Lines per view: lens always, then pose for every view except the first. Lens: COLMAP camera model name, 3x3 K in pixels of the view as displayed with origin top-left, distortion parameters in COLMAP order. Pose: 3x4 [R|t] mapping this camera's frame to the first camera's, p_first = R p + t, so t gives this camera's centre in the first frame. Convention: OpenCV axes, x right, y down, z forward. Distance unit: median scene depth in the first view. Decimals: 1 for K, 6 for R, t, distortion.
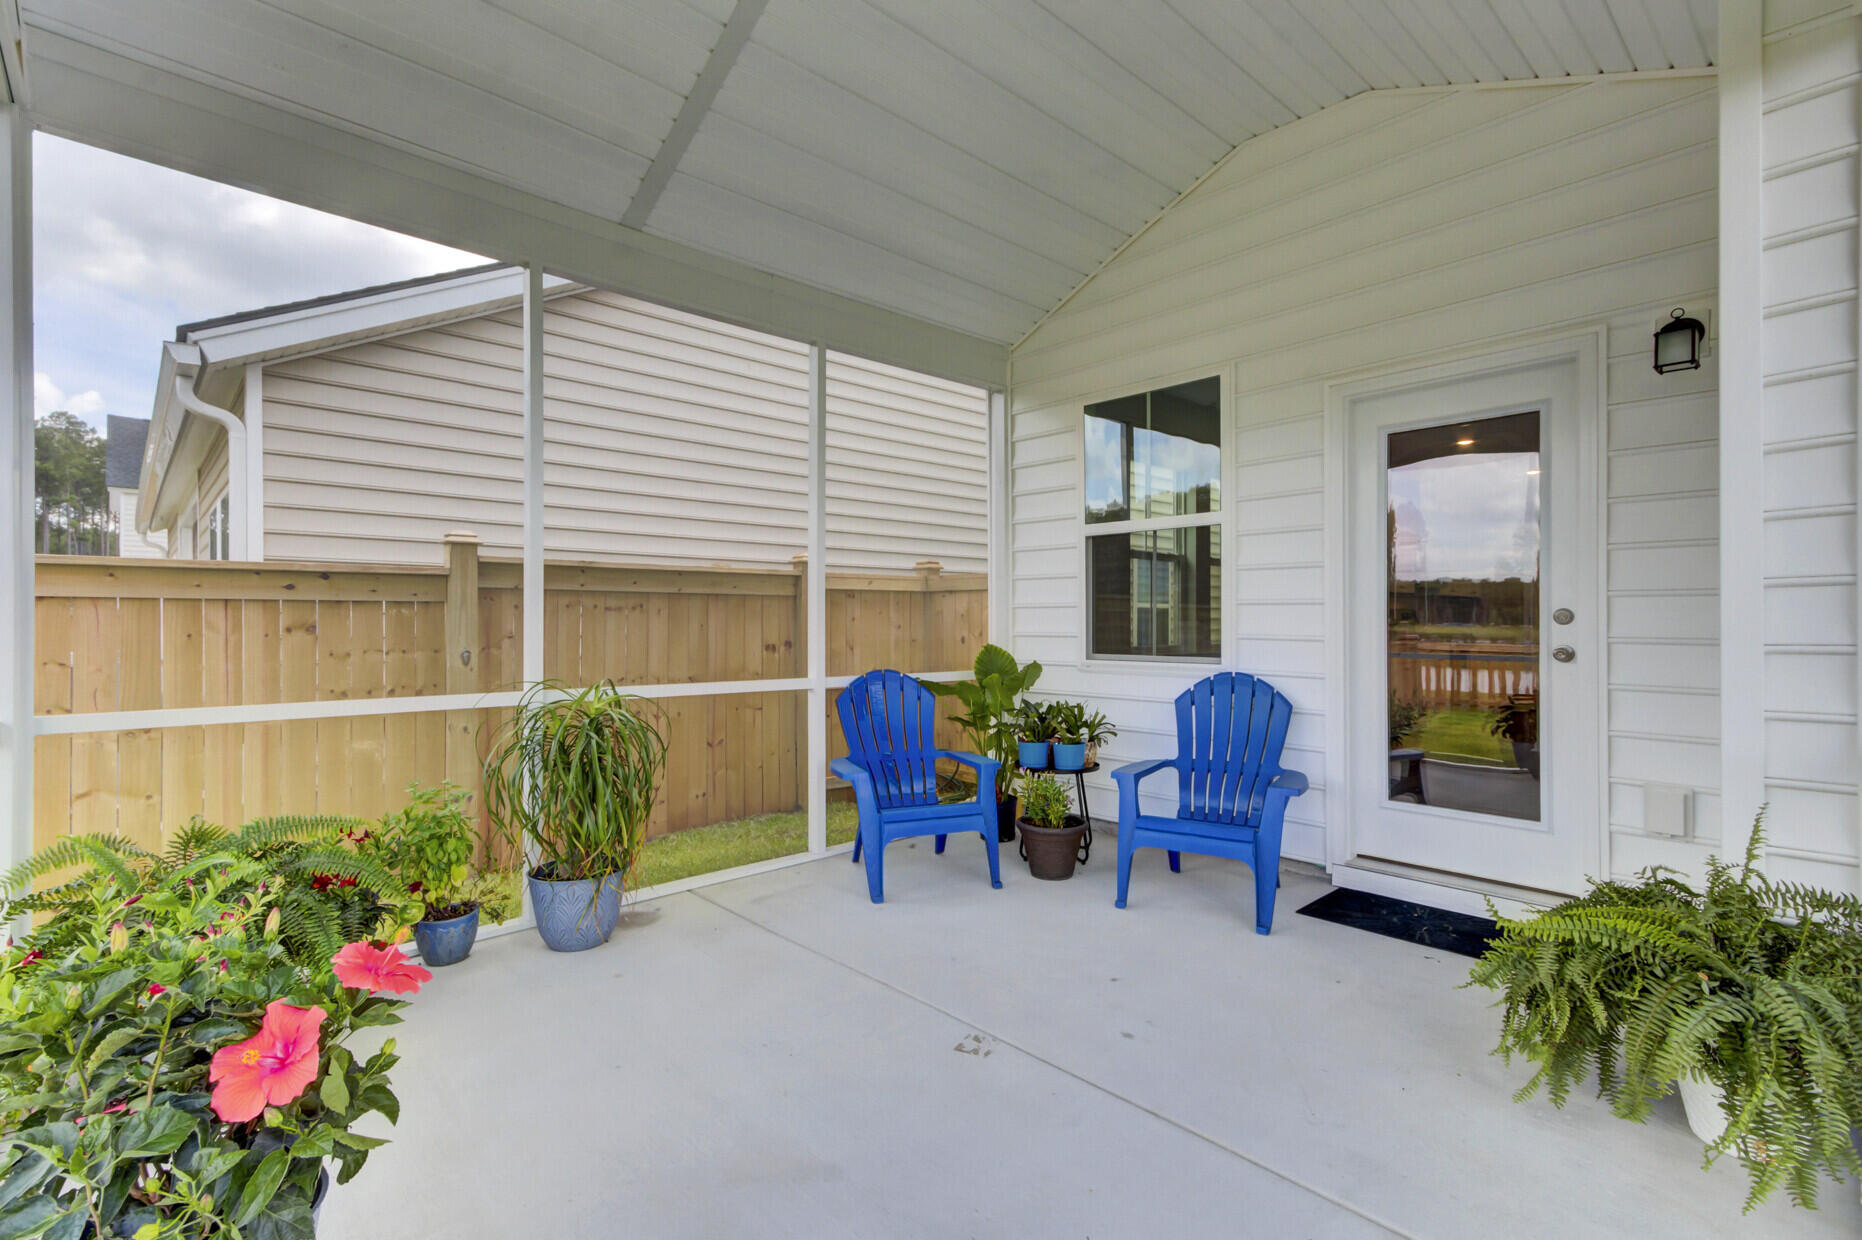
lens RADIAL K [[878.0, 0, 932.7], [0, 878.0, 621.0], [0, 0, 1]] dist [-0.000966, 0.002052]
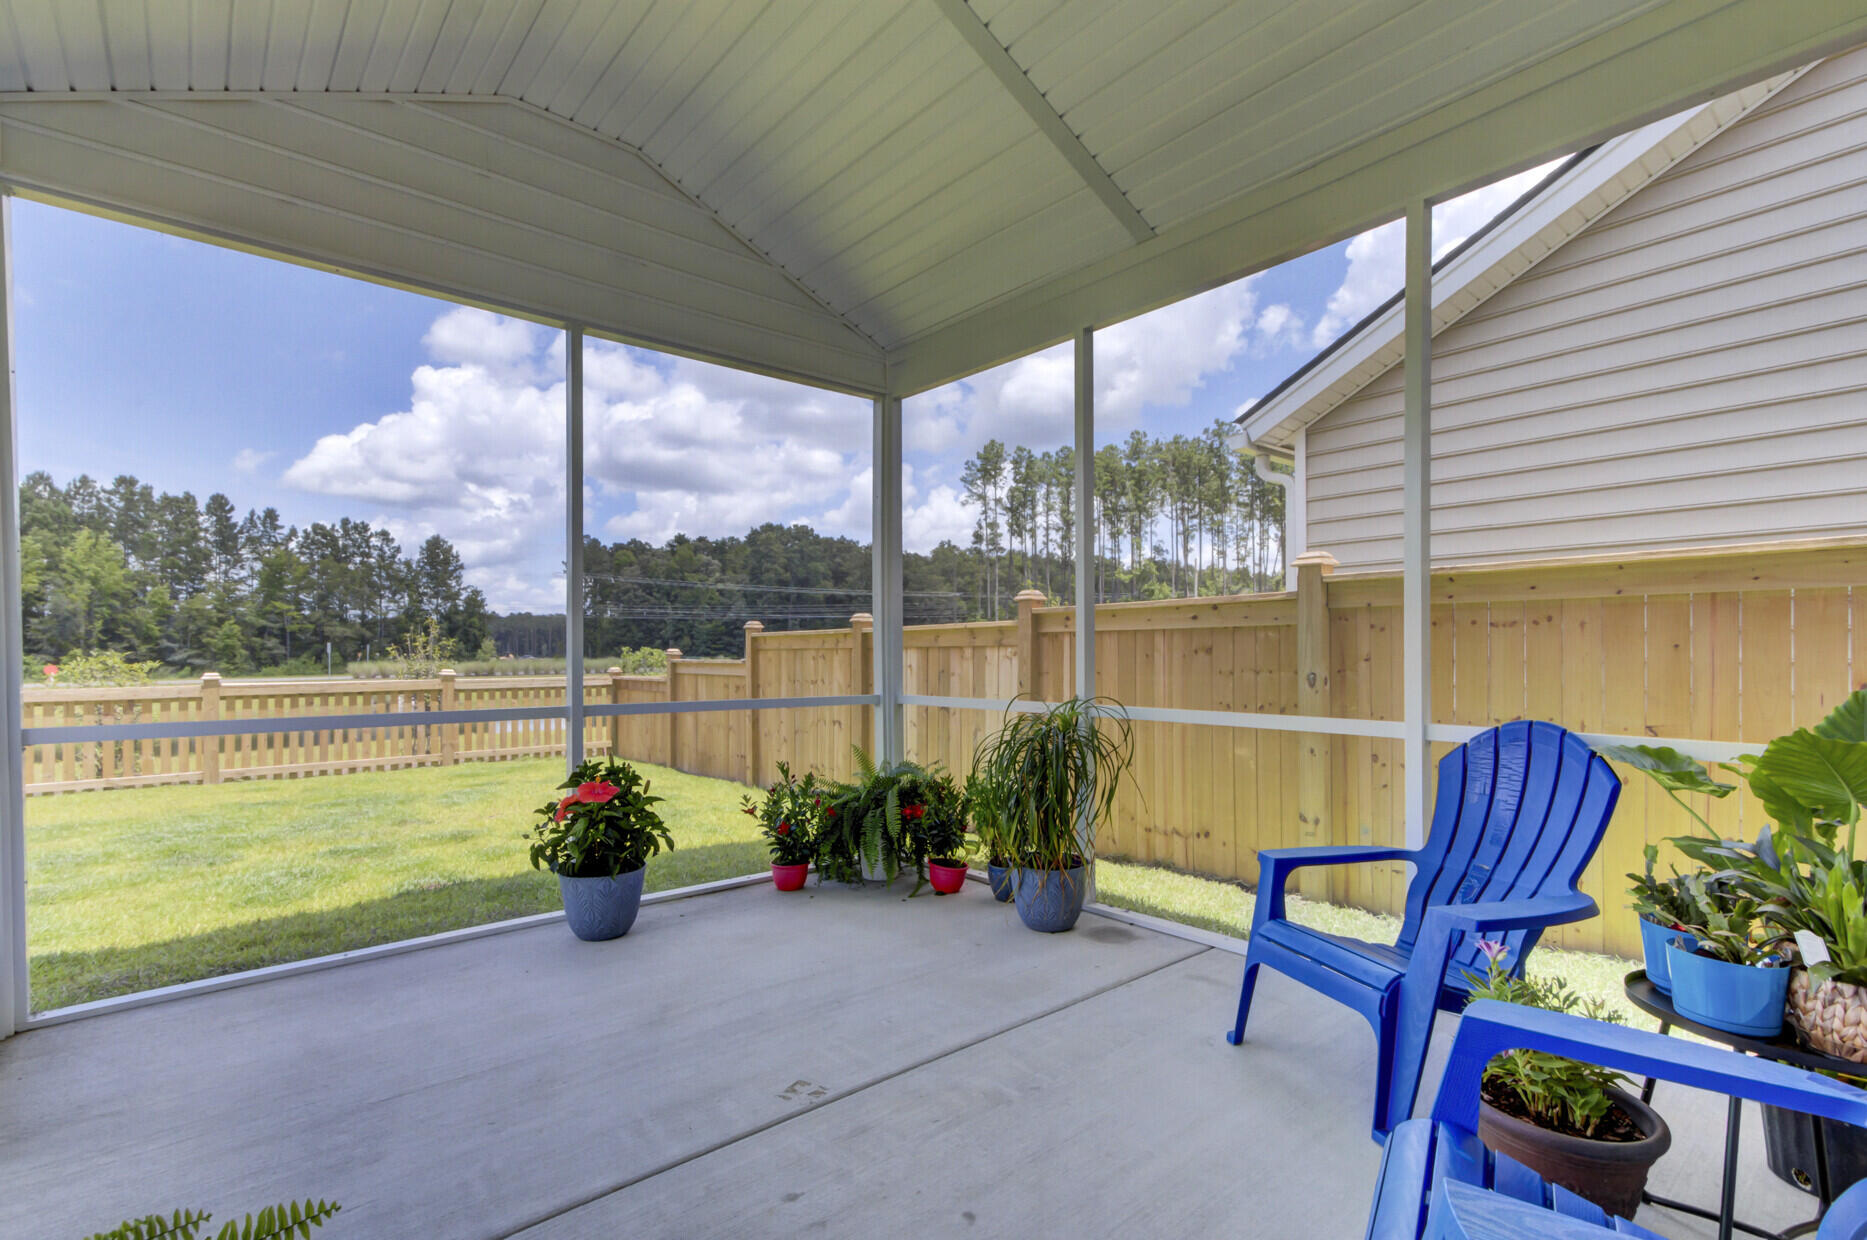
lens RADIAL K [[880.3, 0, 928.5], [0, 880.3, 636.5], [0, 0, 1]] dist [-0.000966, 0.002052]
pose [[-0.054949, -0.020356, -0.998282, 0.498042], [0.005081, 0.999774, -0.020666, 0.010786], [0.998476, -0.006208, -0.054833, 0.614035]]
